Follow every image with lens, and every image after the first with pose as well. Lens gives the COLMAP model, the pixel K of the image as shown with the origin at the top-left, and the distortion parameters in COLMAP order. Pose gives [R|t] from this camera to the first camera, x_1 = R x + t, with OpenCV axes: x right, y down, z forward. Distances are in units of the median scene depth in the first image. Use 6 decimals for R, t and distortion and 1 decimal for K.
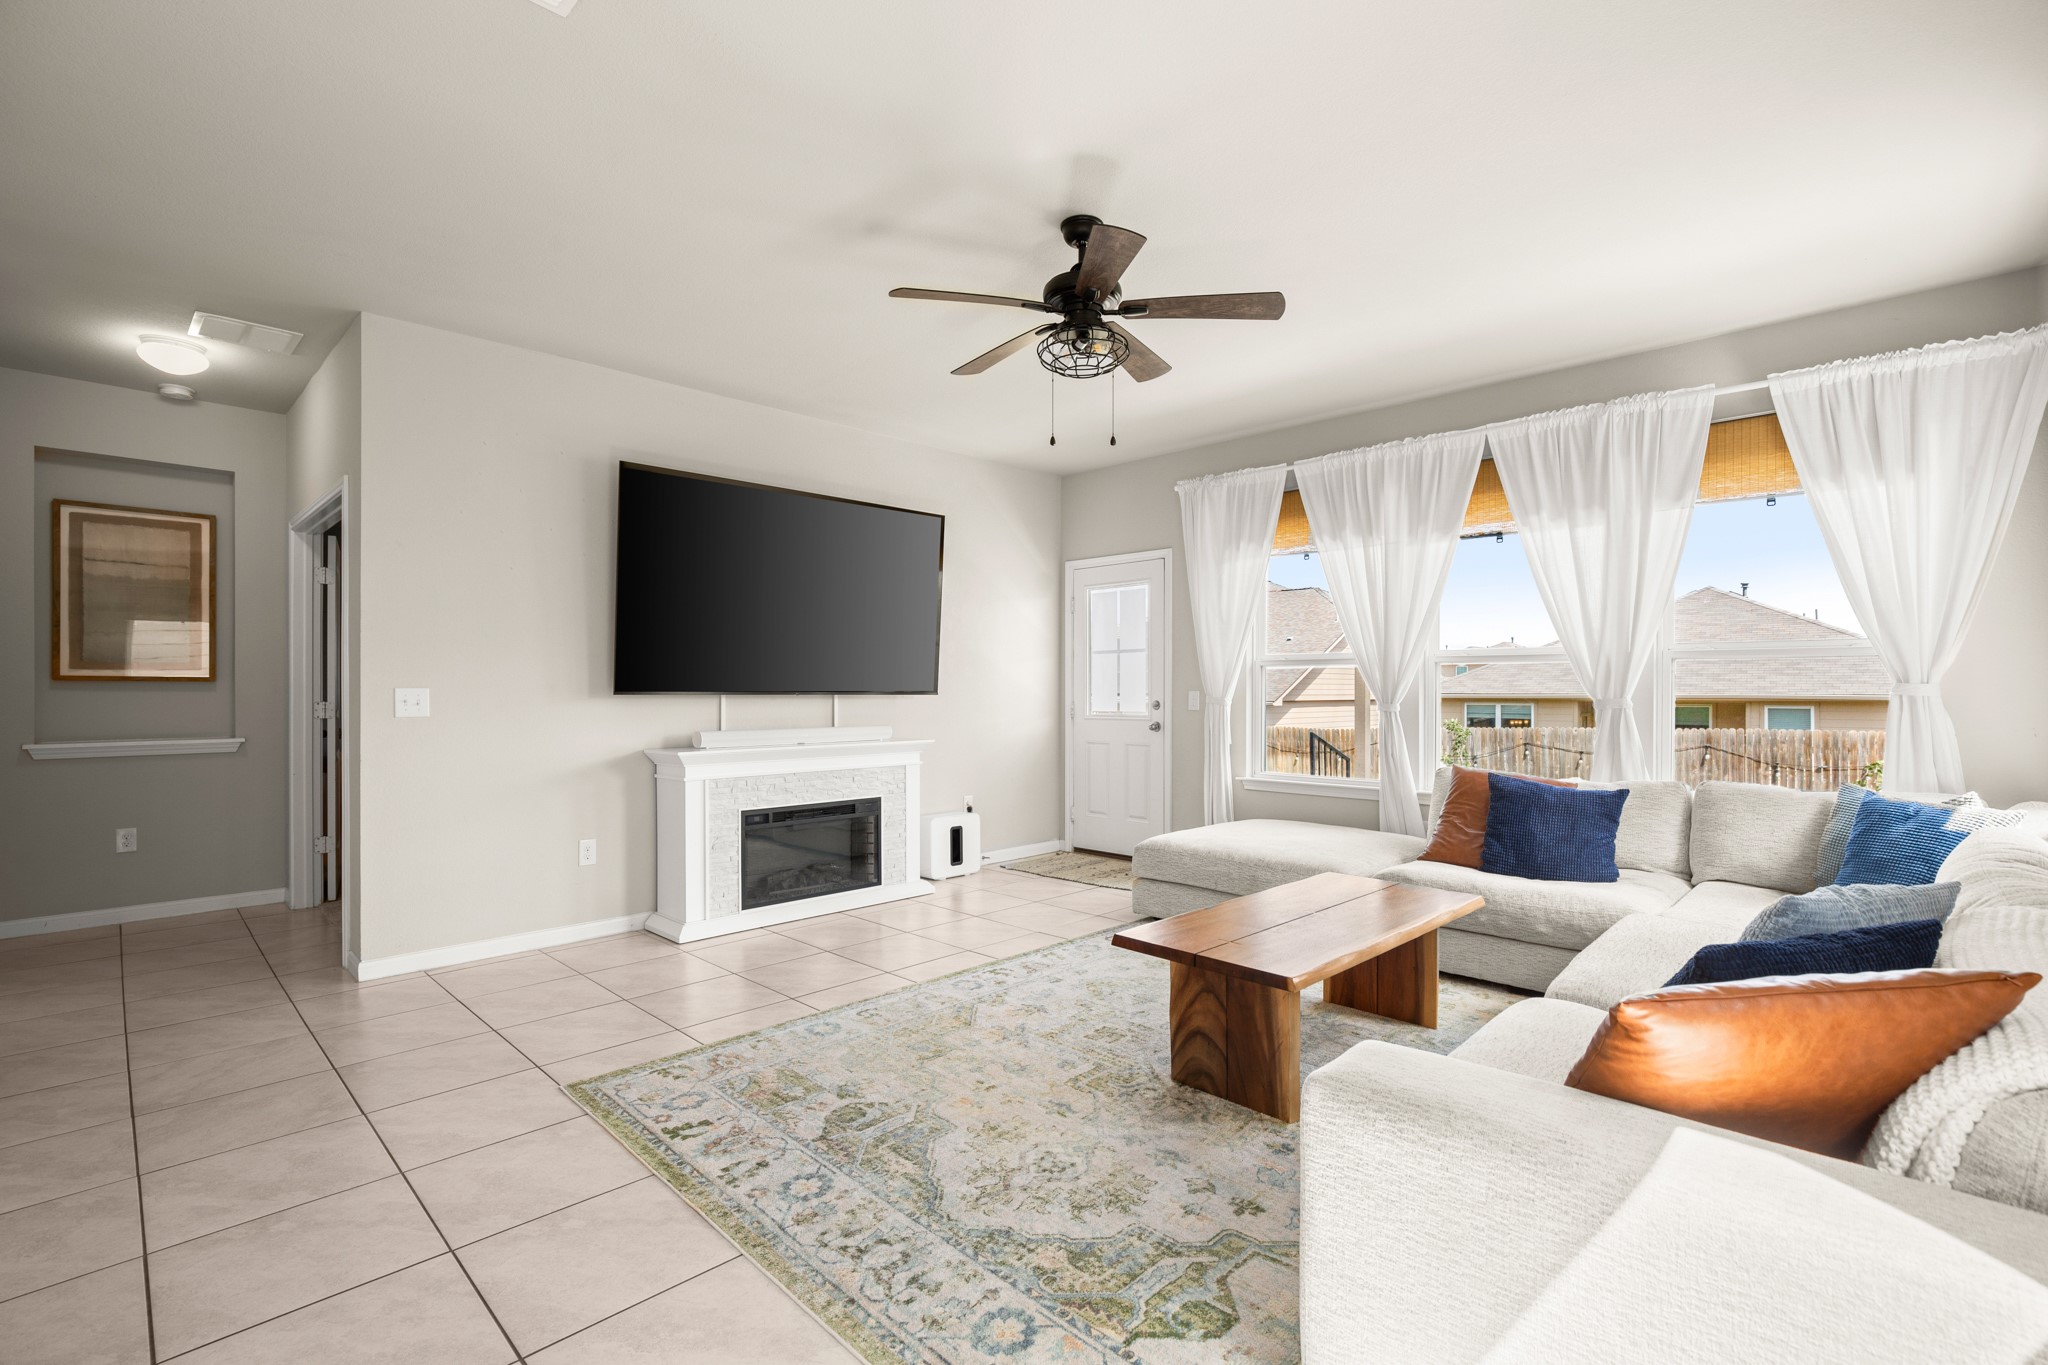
lens RADIAL K [[932.1, 0, 1031.7], [0, 932.1, 684.0], [0, 0, 1]] dist [-0.020761, 0.004263]
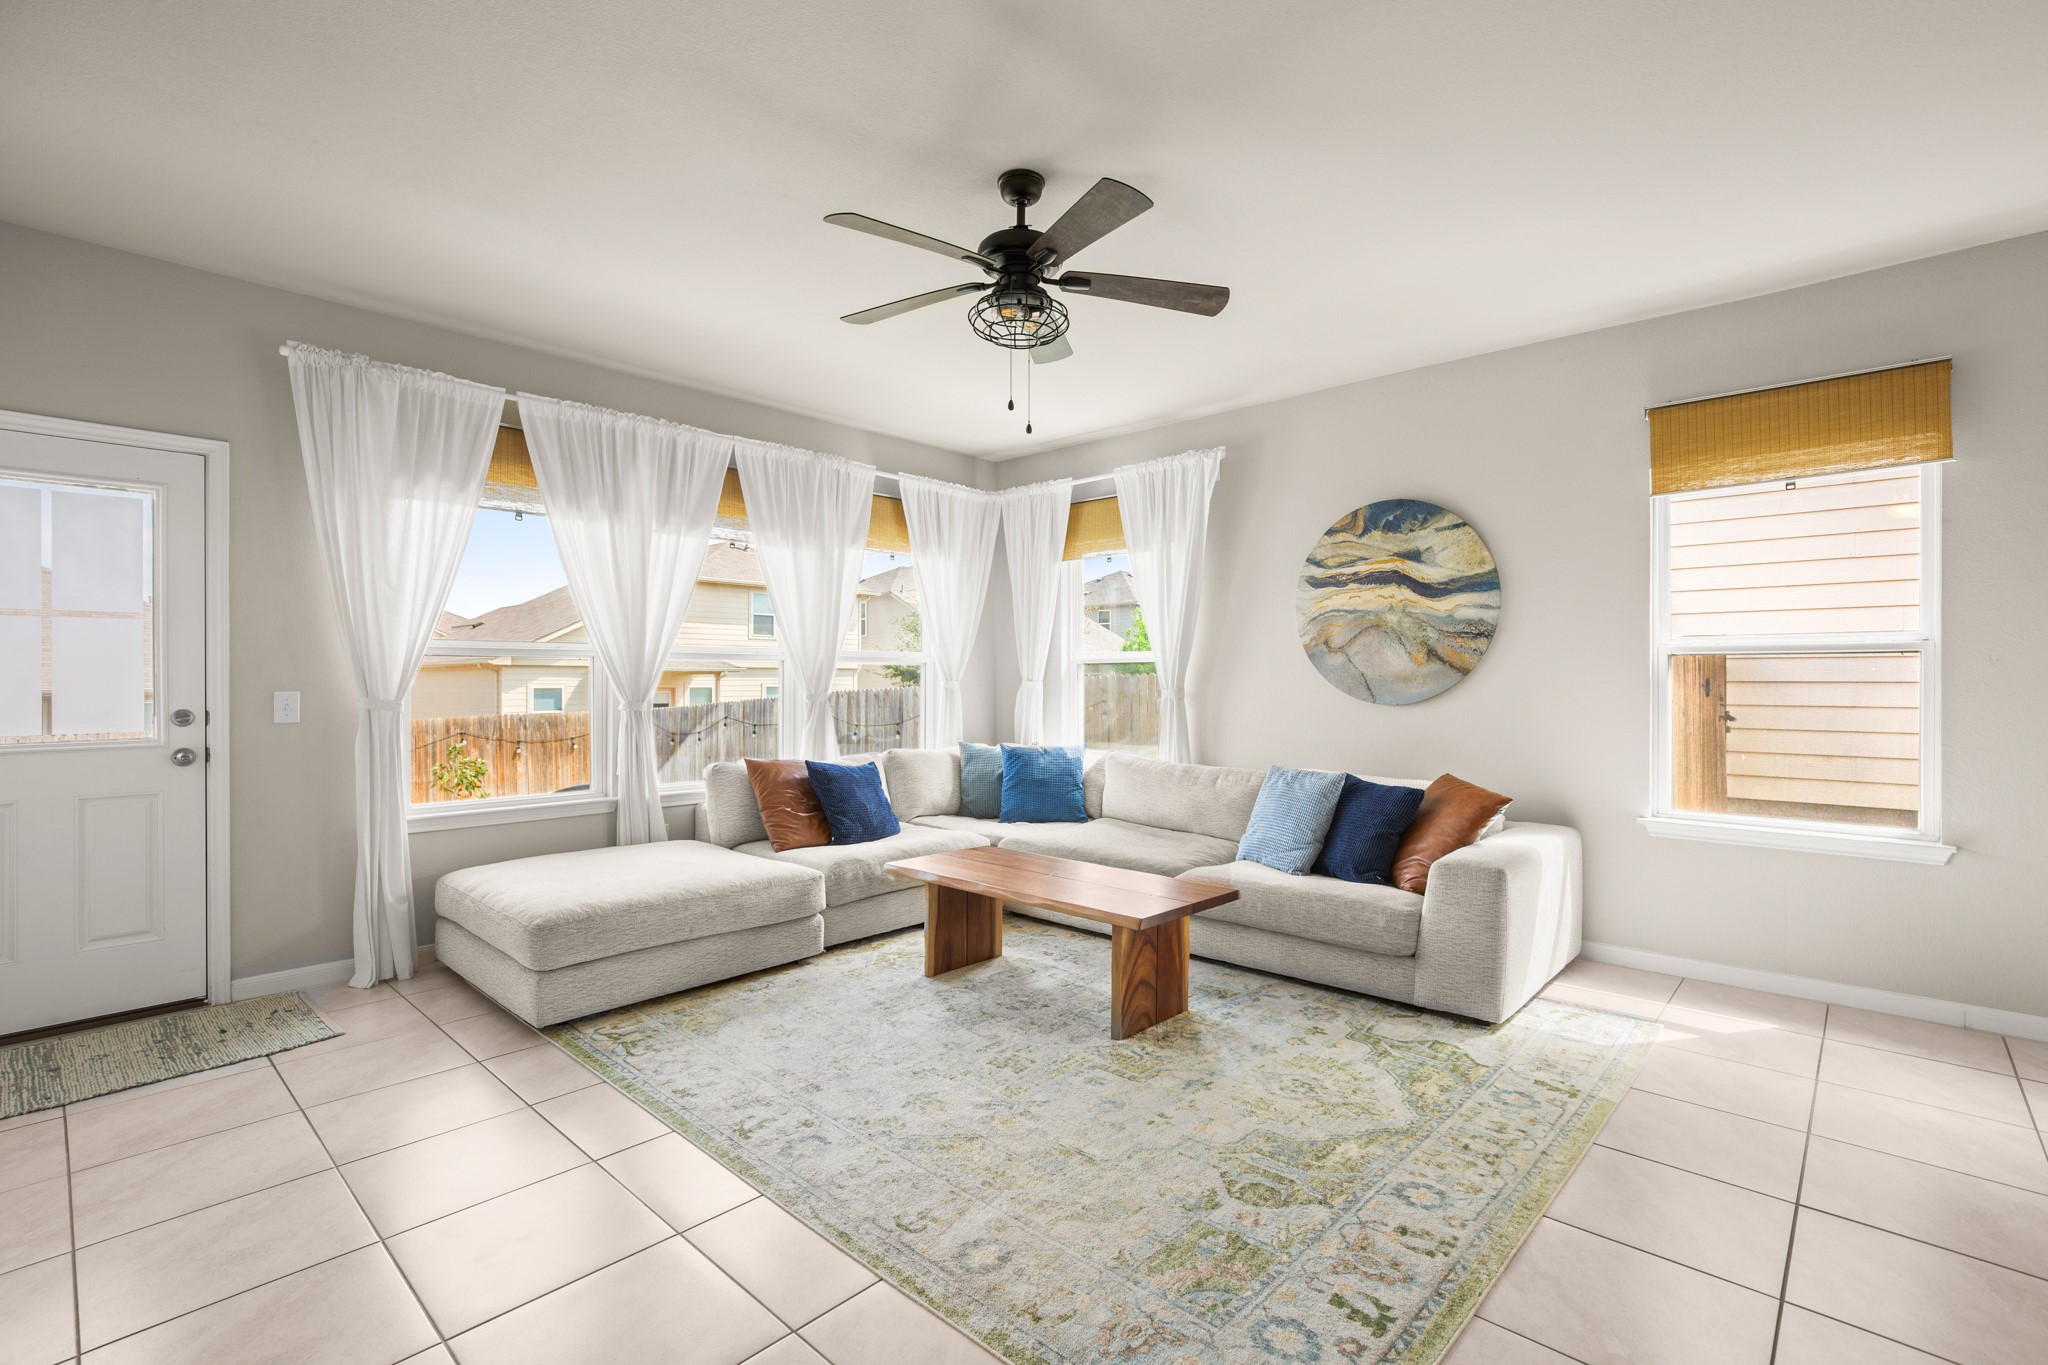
lens RADIAL K [[932.1, 0, 1038.9], [0, 932.1, 683.4], [0, 0, 1]] dist [-0.020761, 0.004263]
pose [[-0.037648, -0.003227, 0.999286, -0.704040], [-0.005458, 0.999981, 0.003024, -0.003232], [-0.999276, -0.005340, -0.037665, 0.840836]]
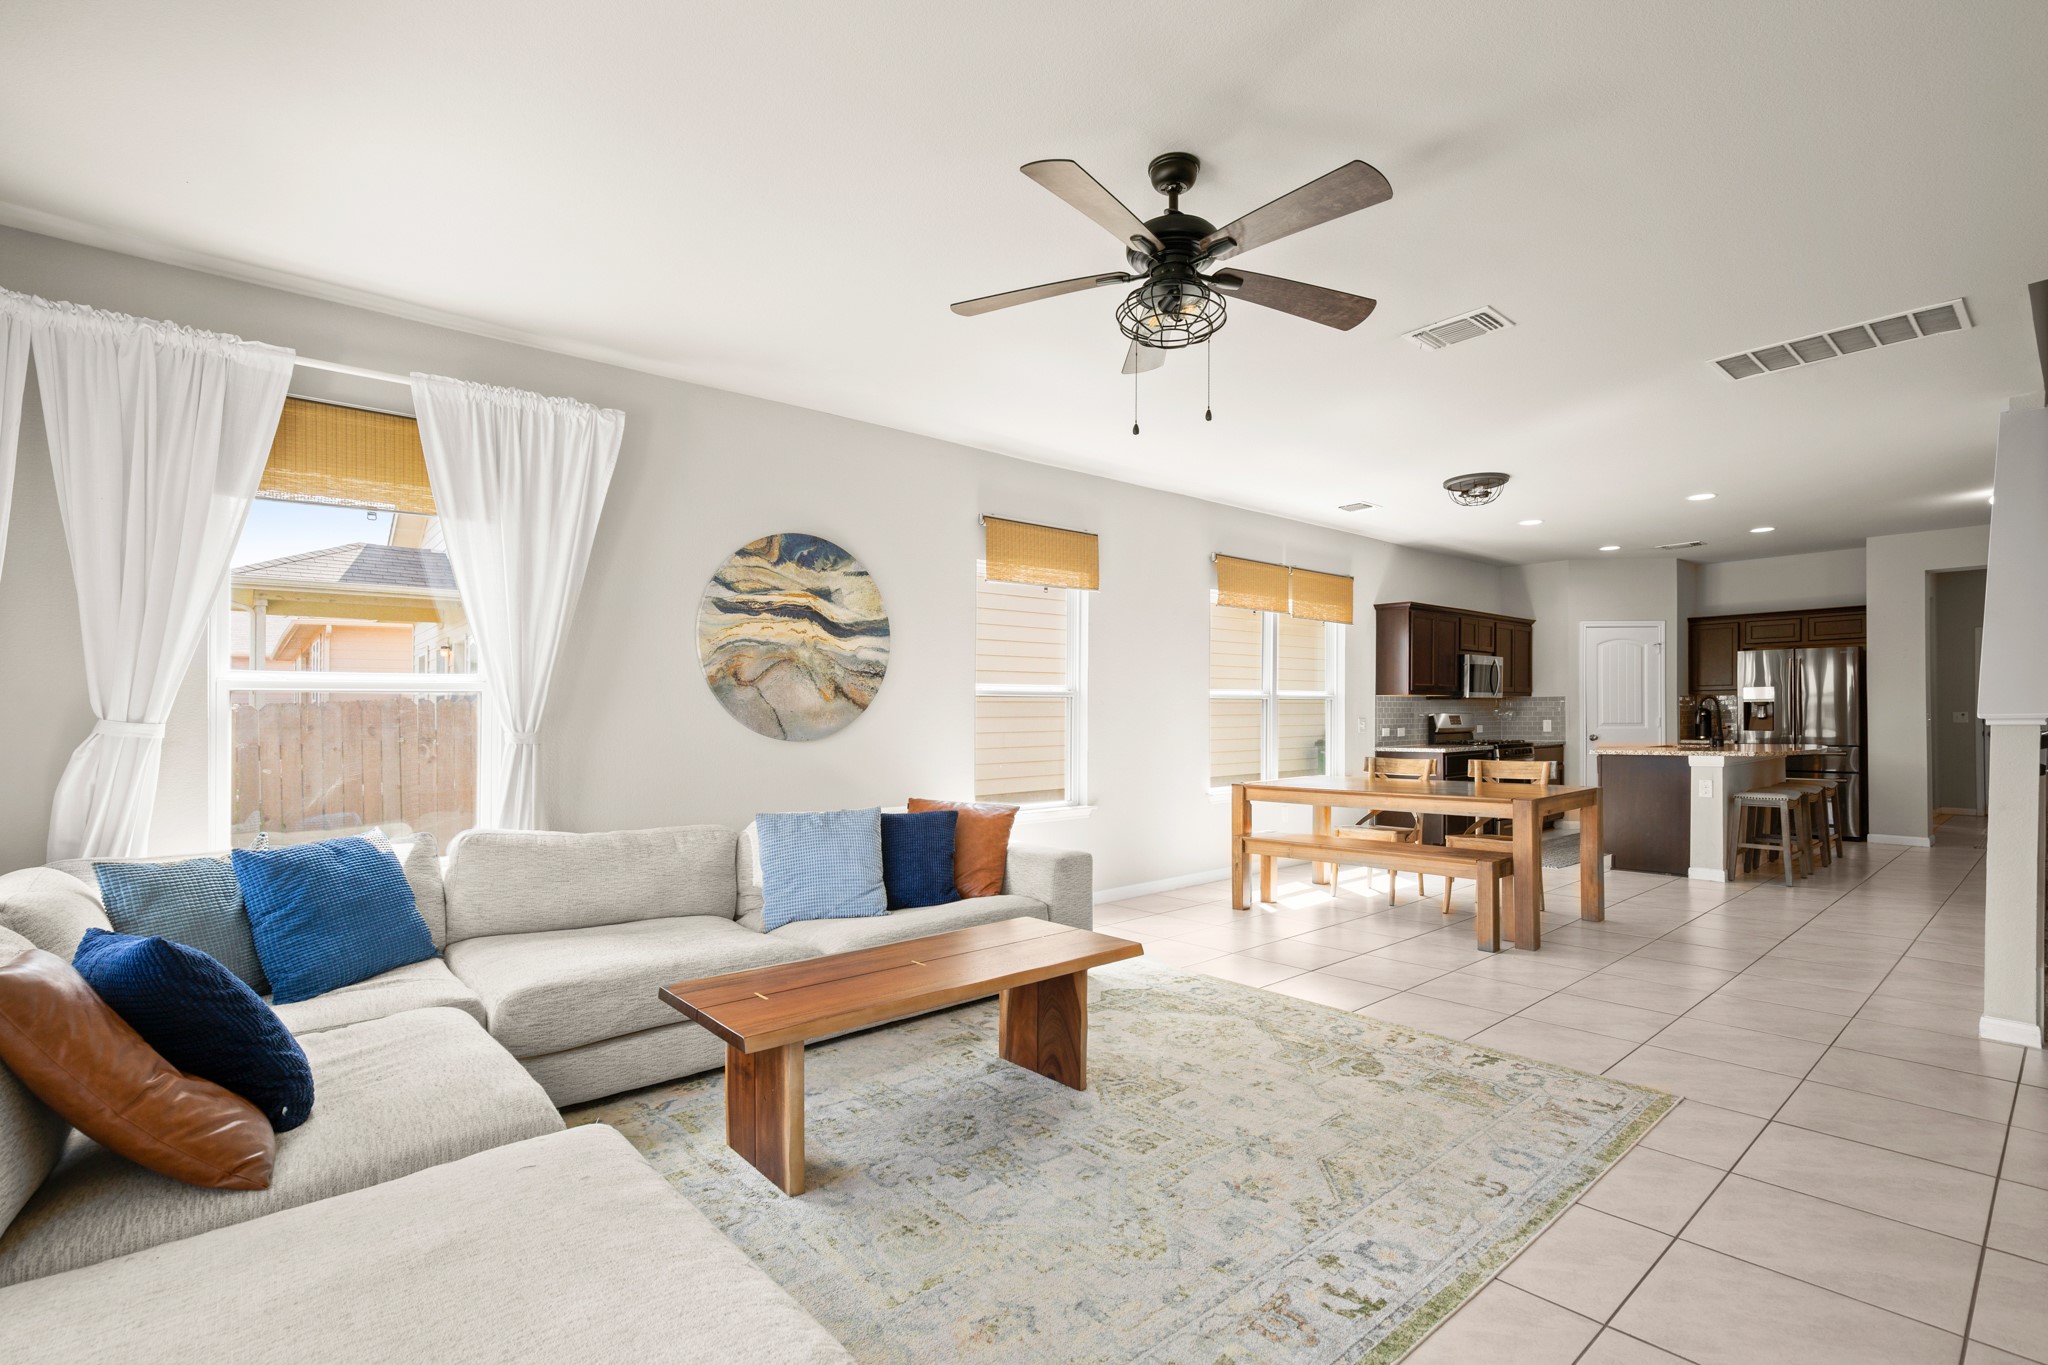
lens RADIAL K [[932.1, 0, 1051.6], [0, 932.1, 720.4], [0, 0, 1]] dist [-0.020761, 0.004263]
pose [[-0.997597, 0.013466, 0.067966, 0.082838], [0.013022, 0.999891, -0.006967, 0.012455], [-0.068052, -0.006065, -0.997663, 1.513209]]
